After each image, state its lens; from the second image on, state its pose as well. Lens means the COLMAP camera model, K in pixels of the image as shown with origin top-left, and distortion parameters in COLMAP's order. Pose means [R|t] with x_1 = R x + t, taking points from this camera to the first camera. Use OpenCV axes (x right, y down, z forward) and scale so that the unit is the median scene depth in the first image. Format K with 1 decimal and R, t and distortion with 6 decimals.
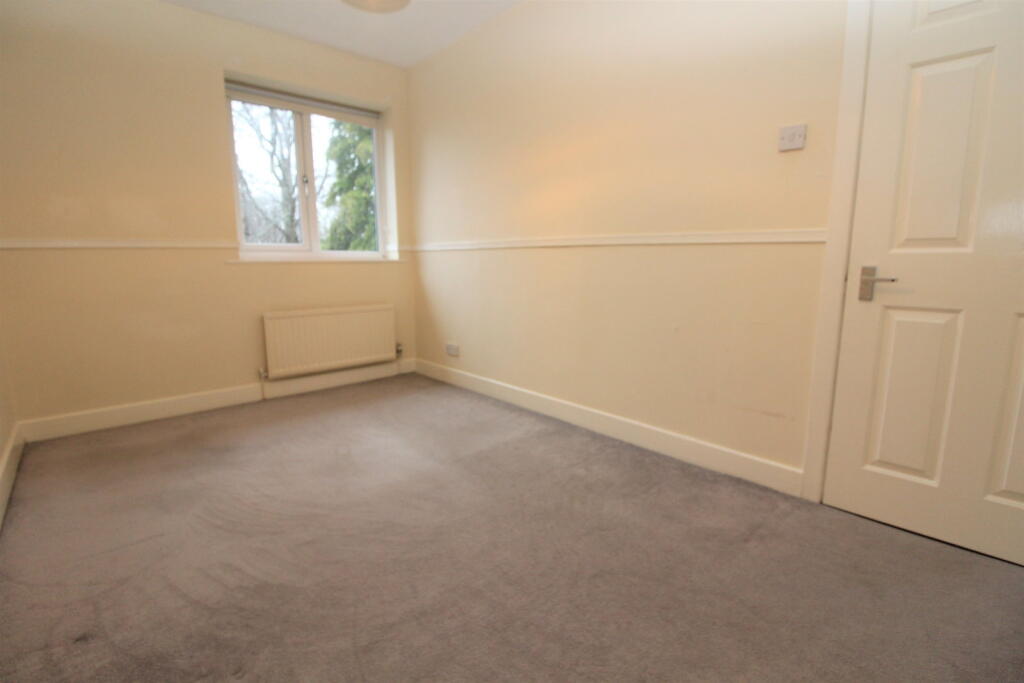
lens RADIAL K [[478.3, 0, 517.8], [0, 478.3, 330.5], [0, 0, 1]] dist [-0.001291, -0.000239]
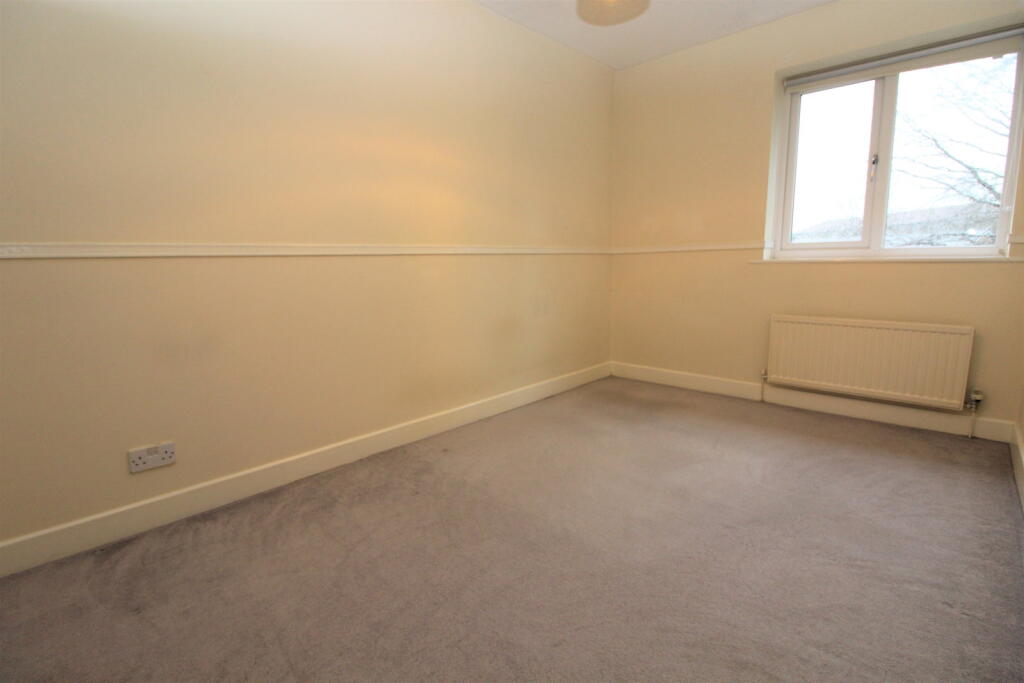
lens RADIAL K [[494.5, 0, 514.5], [0, 494.5, 330.3], [0, 0, 1]] dist [-0.002629, -0.000505]
pose [[0.073670, 0.142278, -0.987081, 0.415146], [-0.134303, 0.982170, 0.131546, -0.064828], [0.988198, 0.122877, 0.091465, 0.384931]]
